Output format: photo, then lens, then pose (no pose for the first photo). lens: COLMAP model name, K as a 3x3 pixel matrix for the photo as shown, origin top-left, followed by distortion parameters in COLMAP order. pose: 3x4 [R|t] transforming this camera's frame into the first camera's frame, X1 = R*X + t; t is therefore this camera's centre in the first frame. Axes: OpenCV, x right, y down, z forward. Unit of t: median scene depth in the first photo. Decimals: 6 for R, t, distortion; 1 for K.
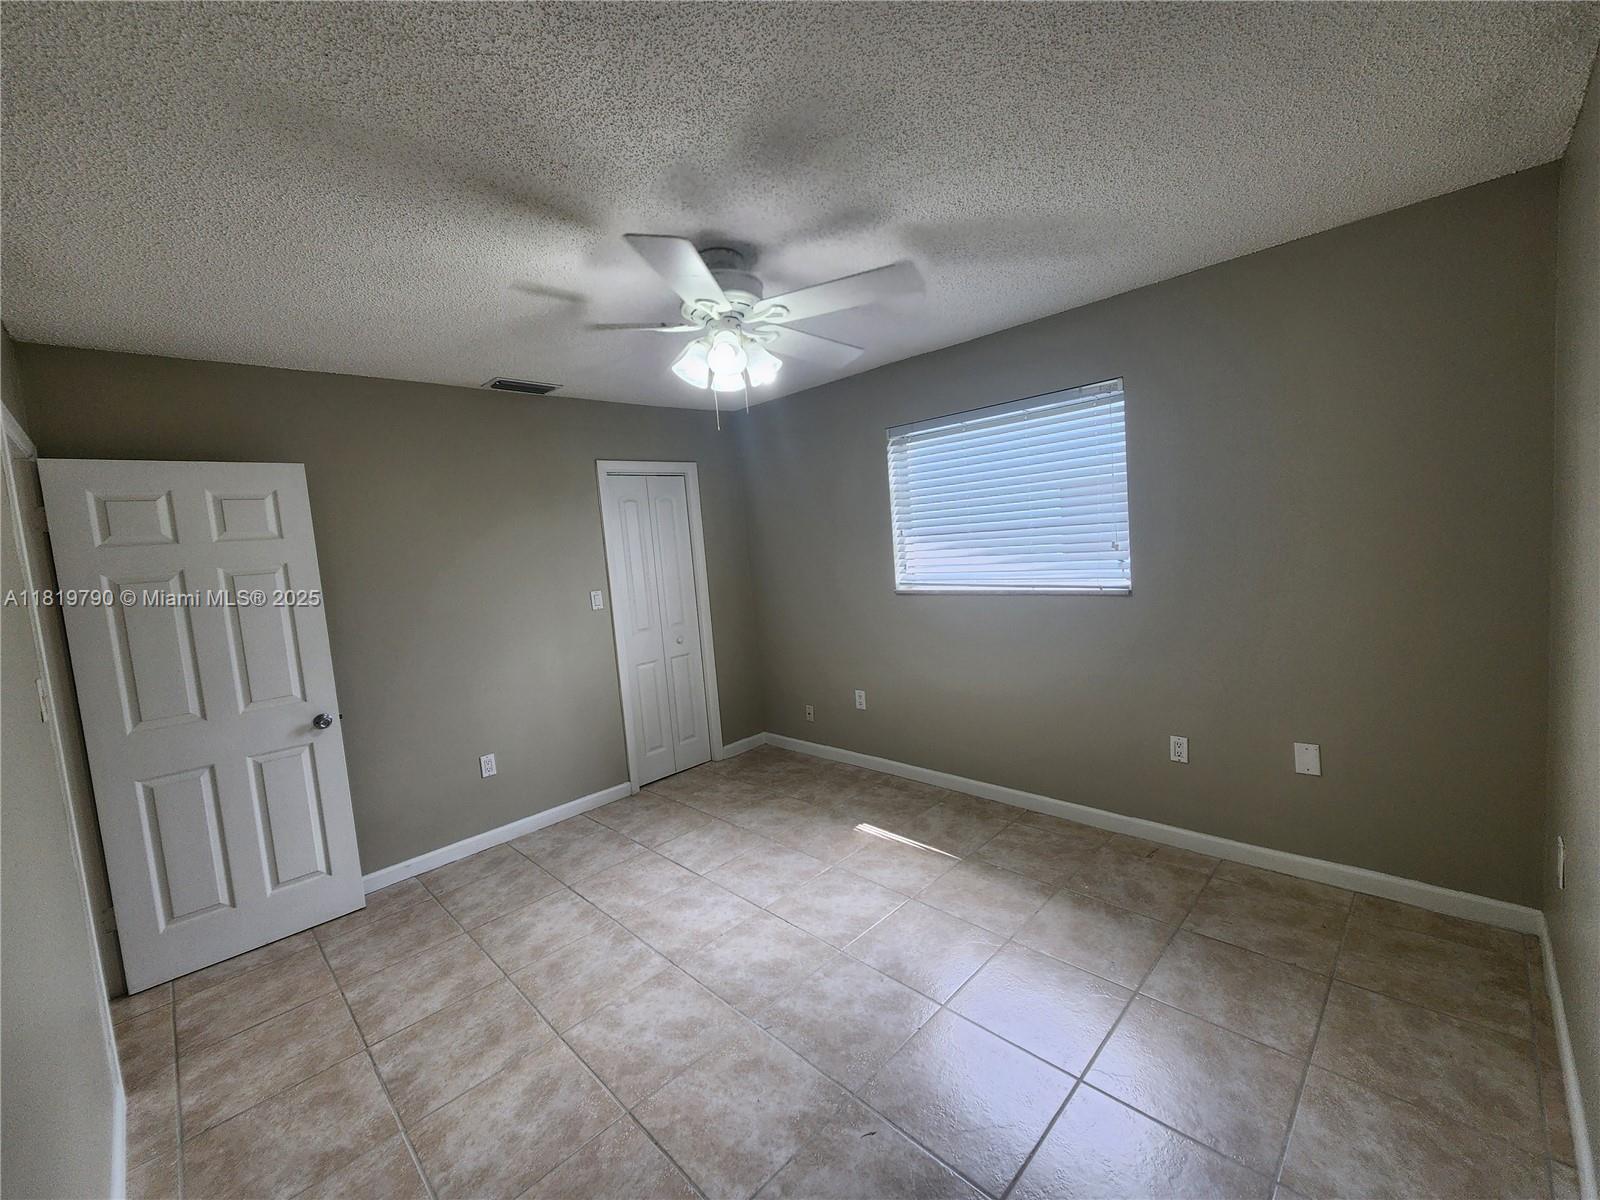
lens RADIAL K [[653.1, 0, 805.1], [0, 653.1, 597.4], [0, 0, 1]] dist [0.005610, -0.002750]
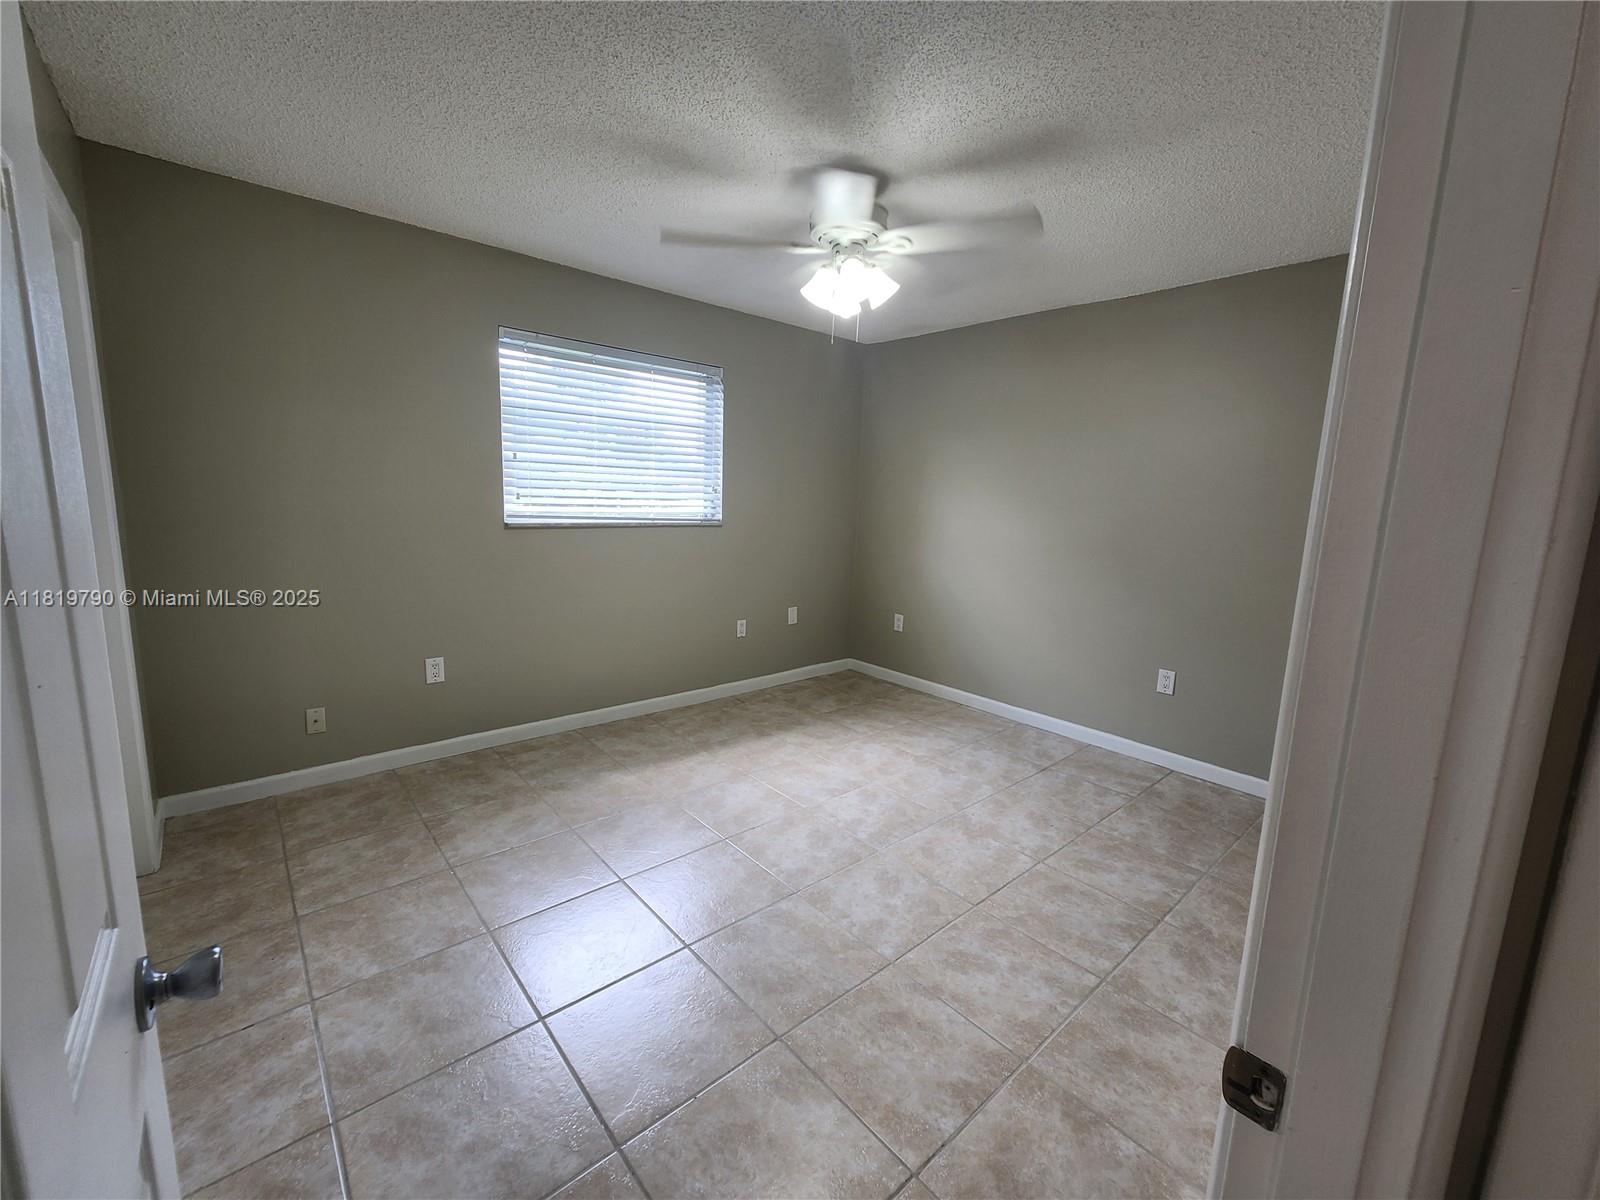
lens RADIAL K [[653.1, 0, 805.0], [0, 653.1, 599.1], [0, 0, 1]] dist [0.005610, -0.002750]
pose [[0.054004, -0.080062, 0.995326, -1.046243], [0.050254, 0.995735, 0.077368, 0.062282], [-0.997275, 0.045841, 0.057797, 0.863878]]
